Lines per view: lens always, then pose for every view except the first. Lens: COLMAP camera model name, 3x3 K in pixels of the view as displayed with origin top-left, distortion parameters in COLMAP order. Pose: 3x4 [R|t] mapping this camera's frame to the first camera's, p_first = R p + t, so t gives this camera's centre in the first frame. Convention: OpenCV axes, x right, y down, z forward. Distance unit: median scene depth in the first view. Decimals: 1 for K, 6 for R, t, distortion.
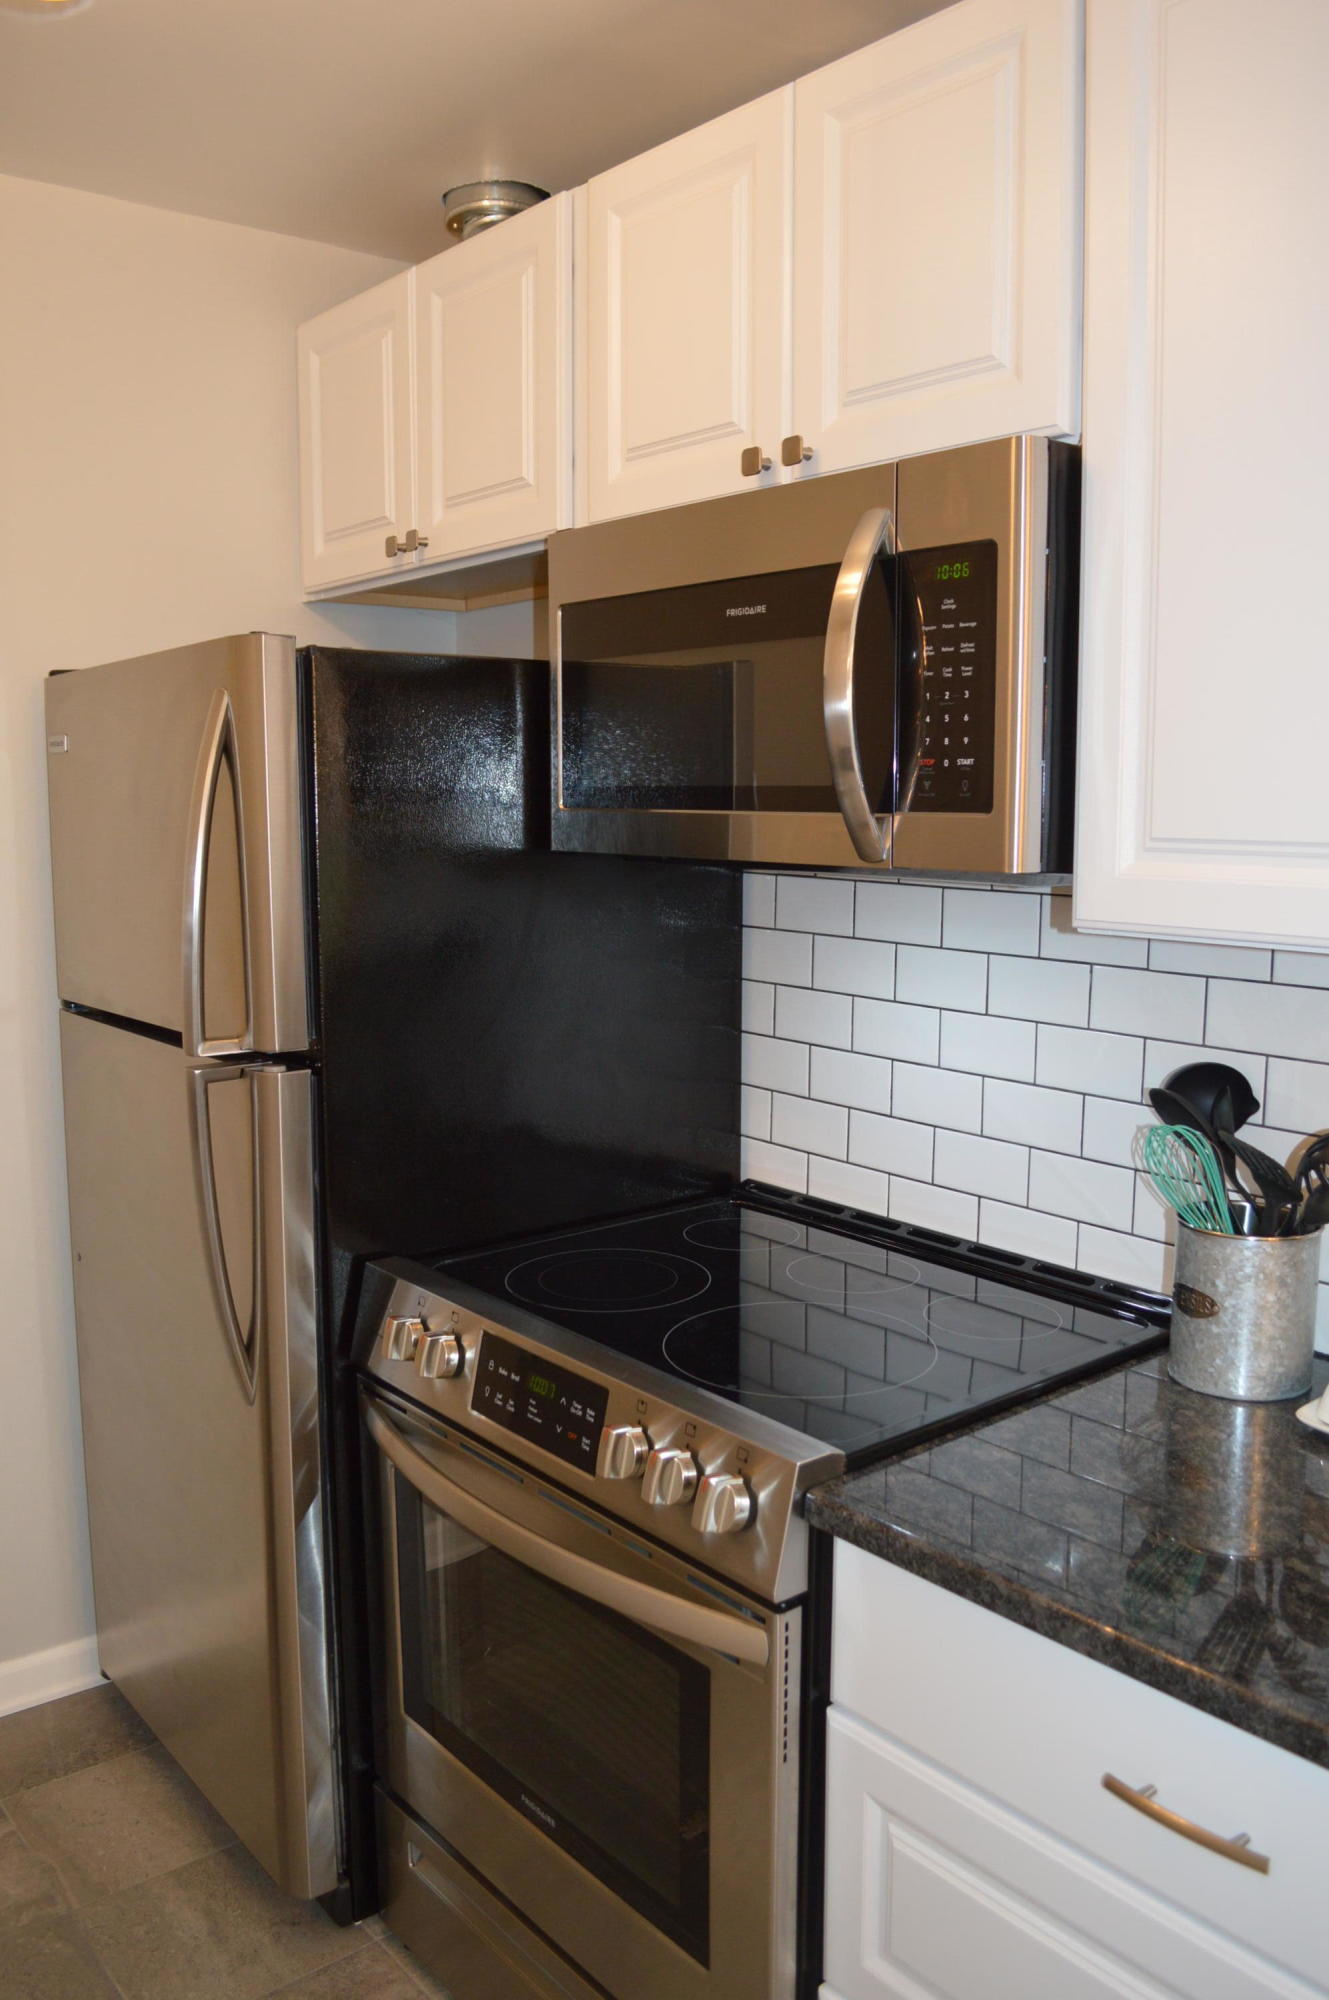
lens RADIAL K [[1590.2, 0, 666.0], [0, 1590.2, 1000.6], [0, 0, 1]] dist [-0.086500, 0.016060]
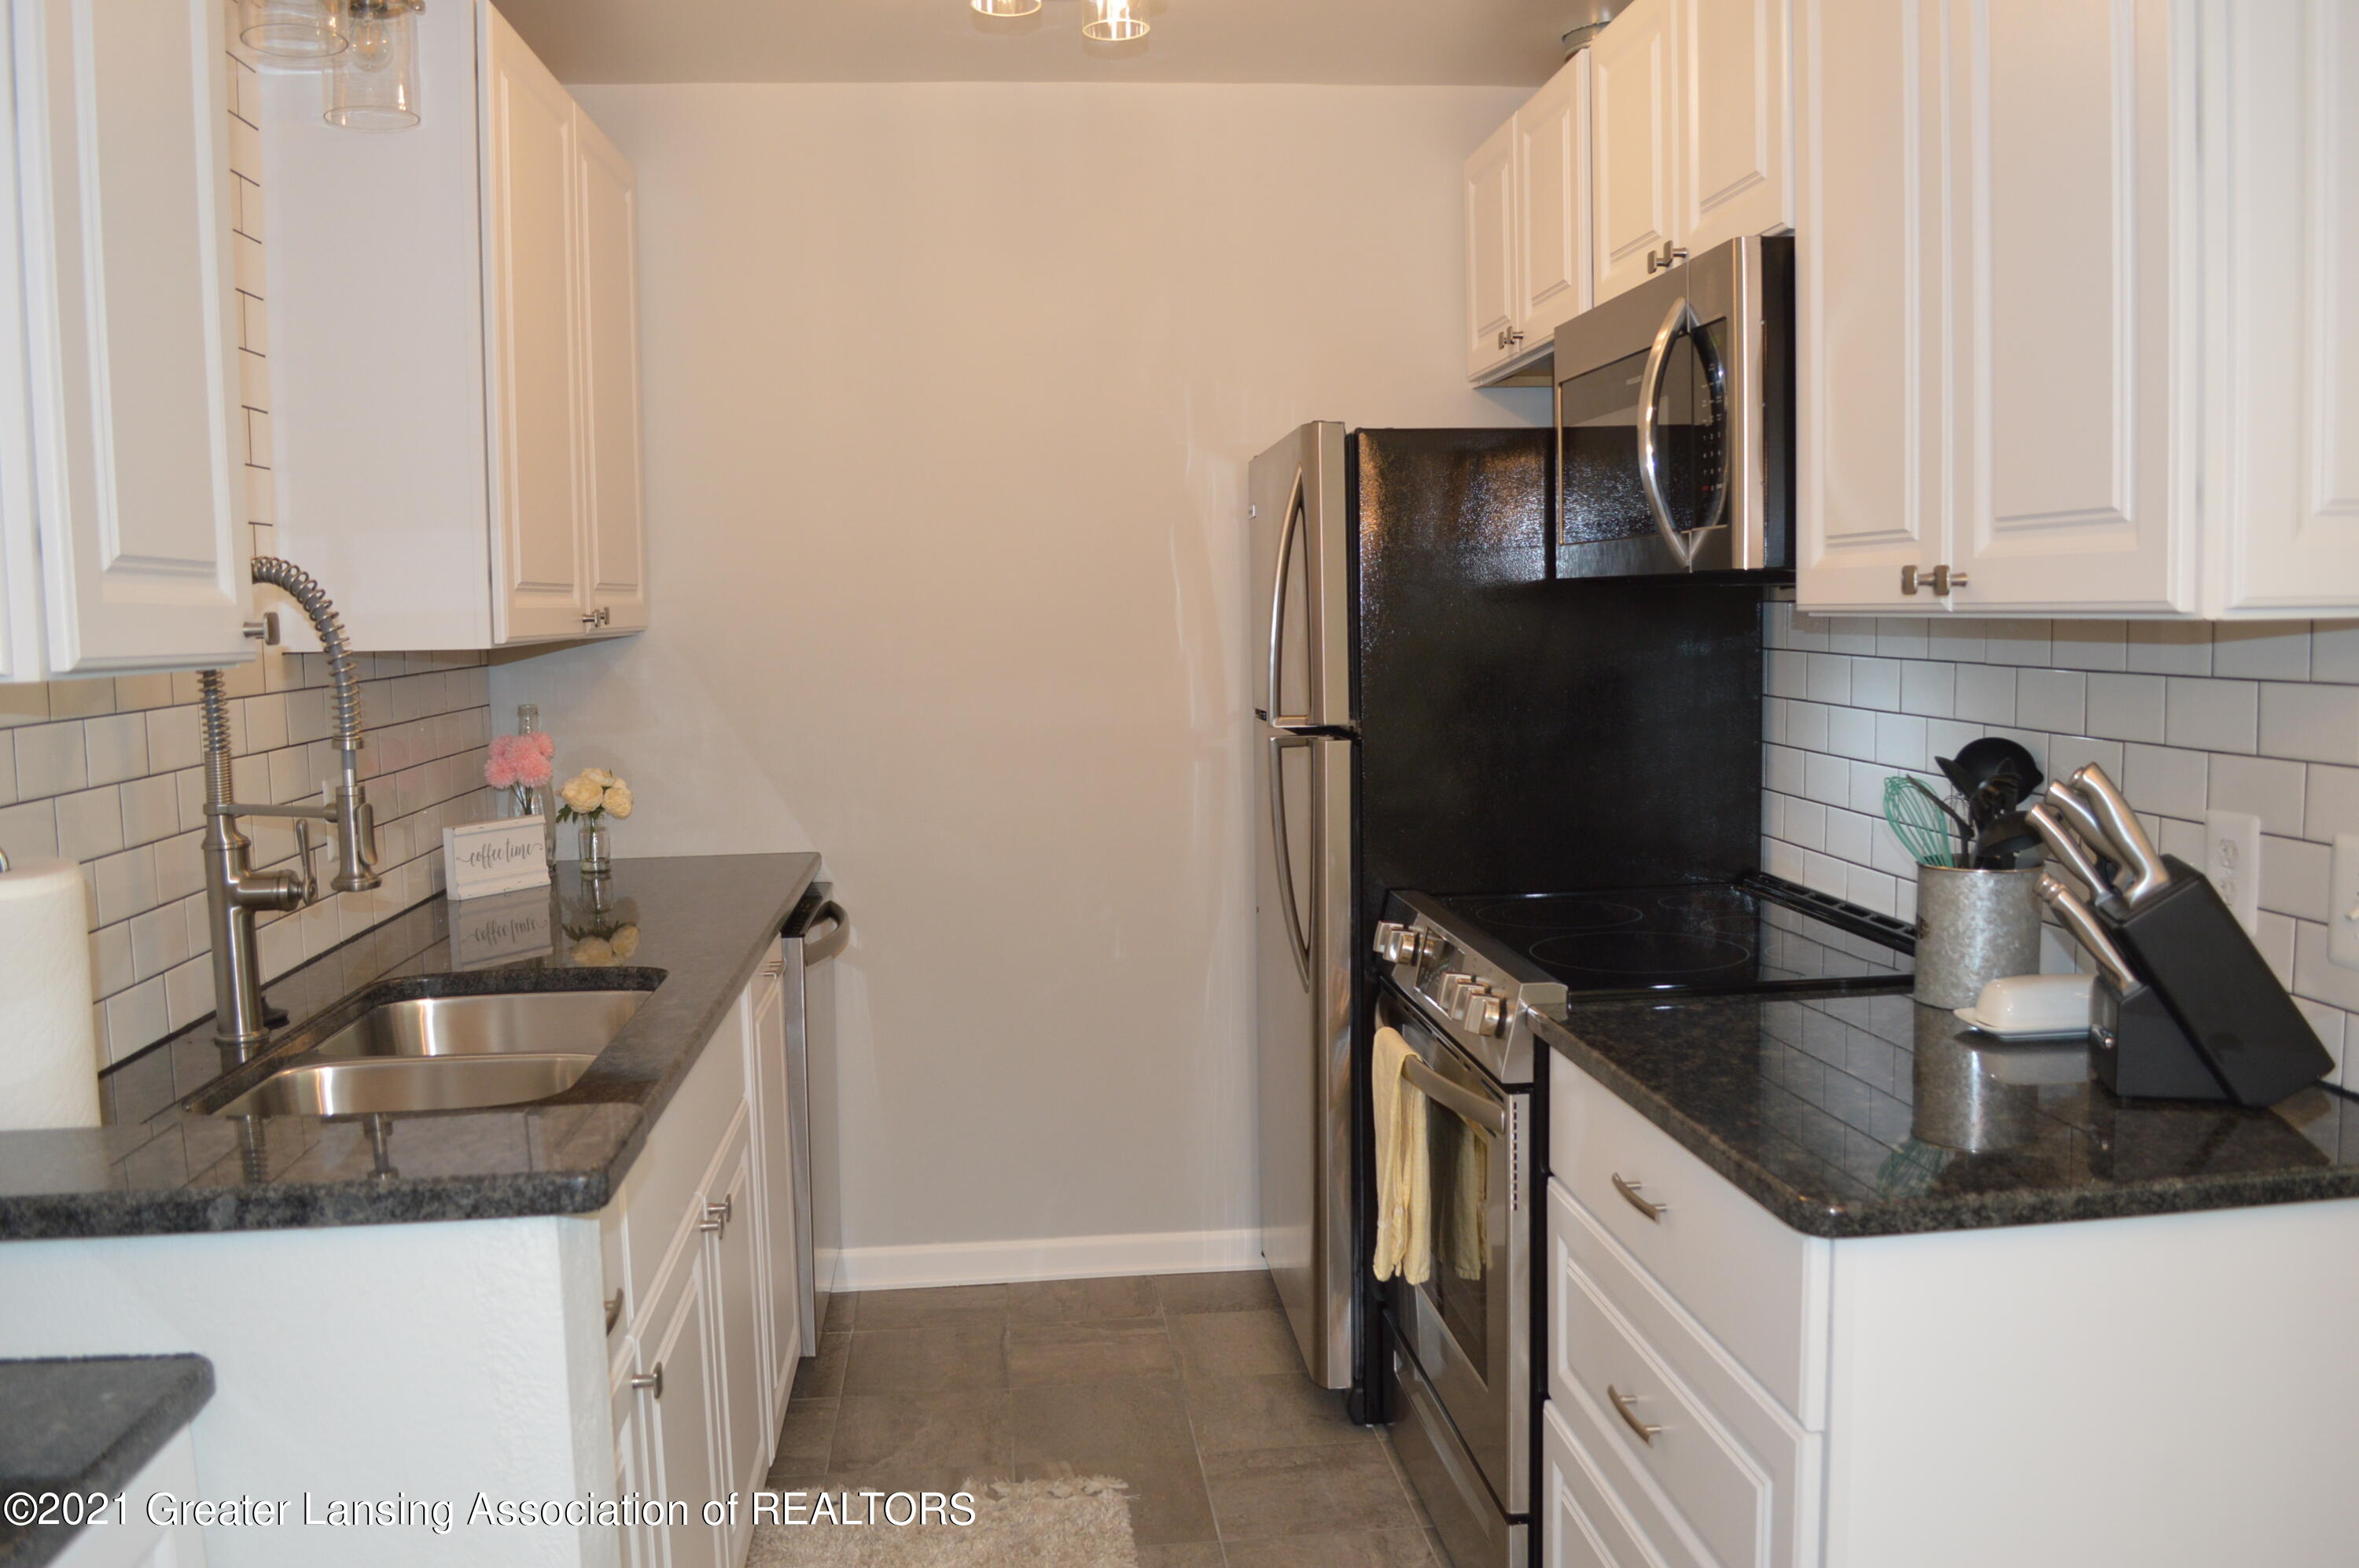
lens RADIAL K [[1875.6, 0, 1182.3], [0, 1875.6, 782.2], [0, 0, 1]] dist [-0.086500, 0.016060]
pose [[0.832926, 0.034040, -0.552336, 0.539714], [-0.050820, 0.998594, -0.015095, 0.110575], [0.551046, 0.040643, 0.833485, -0.409996]]
